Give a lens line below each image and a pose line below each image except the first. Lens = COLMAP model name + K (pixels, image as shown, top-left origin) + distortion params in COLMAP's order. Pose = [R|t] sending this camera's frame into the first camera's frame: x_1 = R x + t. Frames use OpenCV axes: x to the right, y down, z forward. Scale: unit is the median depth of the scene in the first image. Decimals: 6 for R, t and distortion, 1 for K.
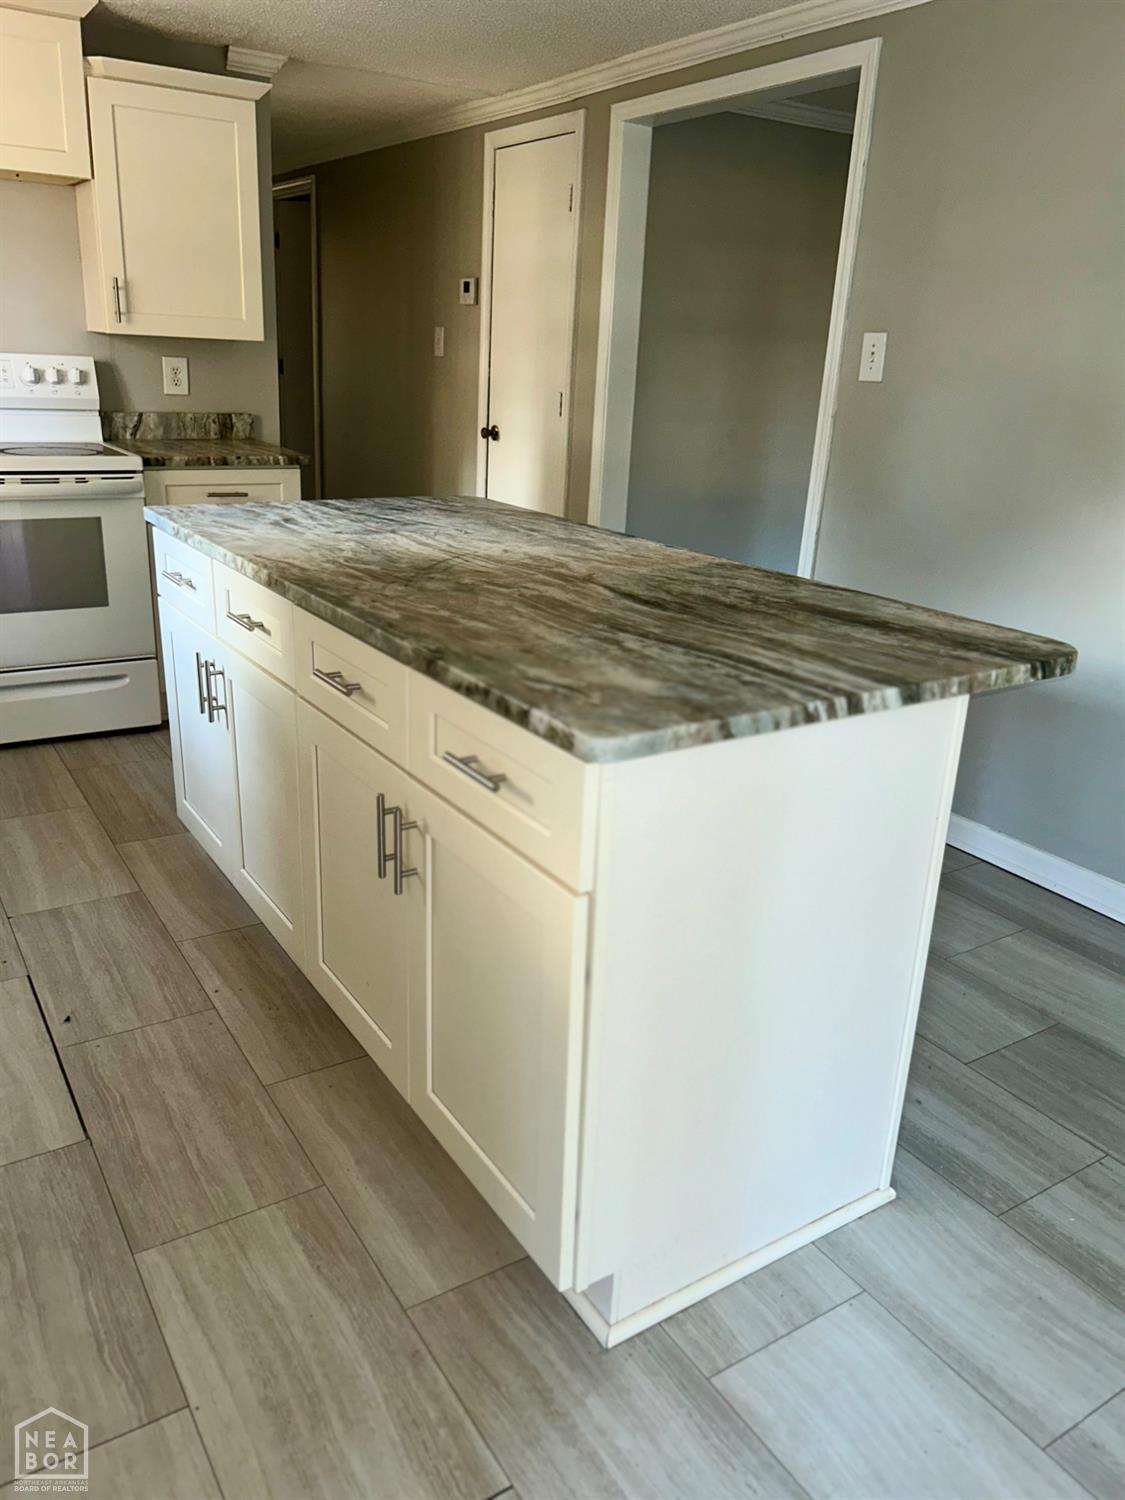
lens RADIAL K [[1133.3, 0, 563.1], [0, 1133.3, 757.9], [0, 0, 1]] dist [0.063711, -0.079960]
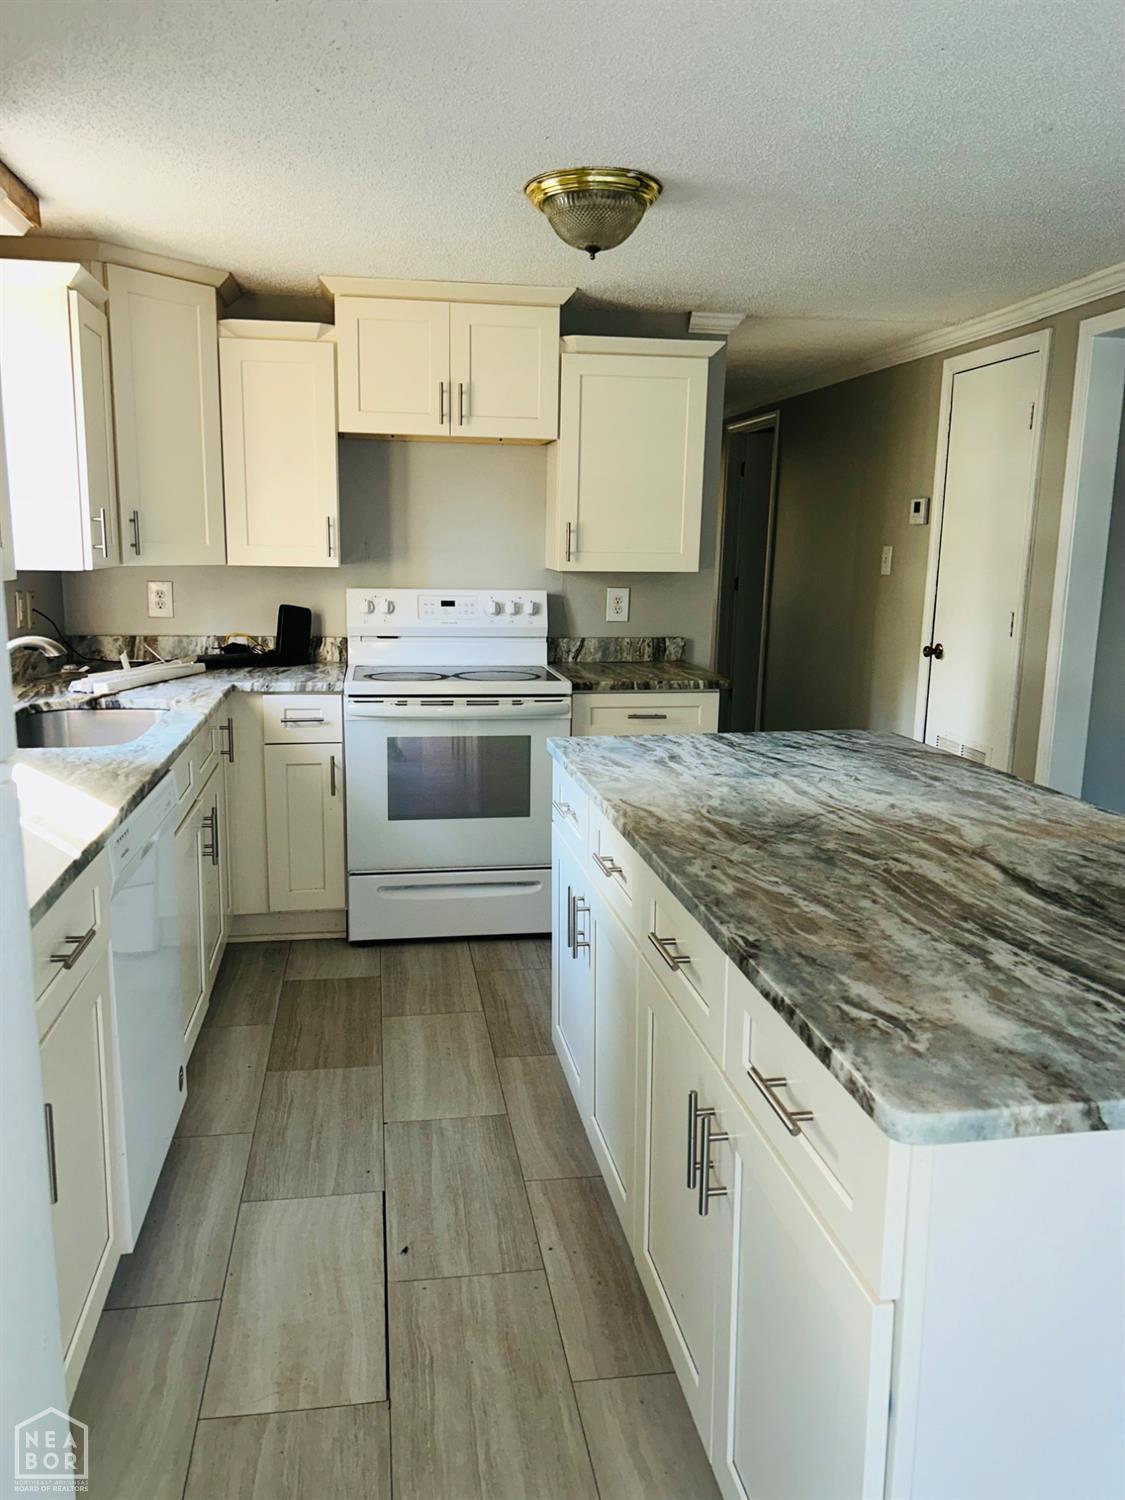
lens RADIAL K [[1133.3, 0, 548.6], [0, 1133.3, 753.6], [0, 0, 1]] dist [0.063711, -0.079960]
pose [[0.914917, 0.040958, -0.401559, 0.054088], [-0.108487, 0.983184, -0.146898, -0.055181], [0.388790, 0.177963, 0.903975, 0.067879]]
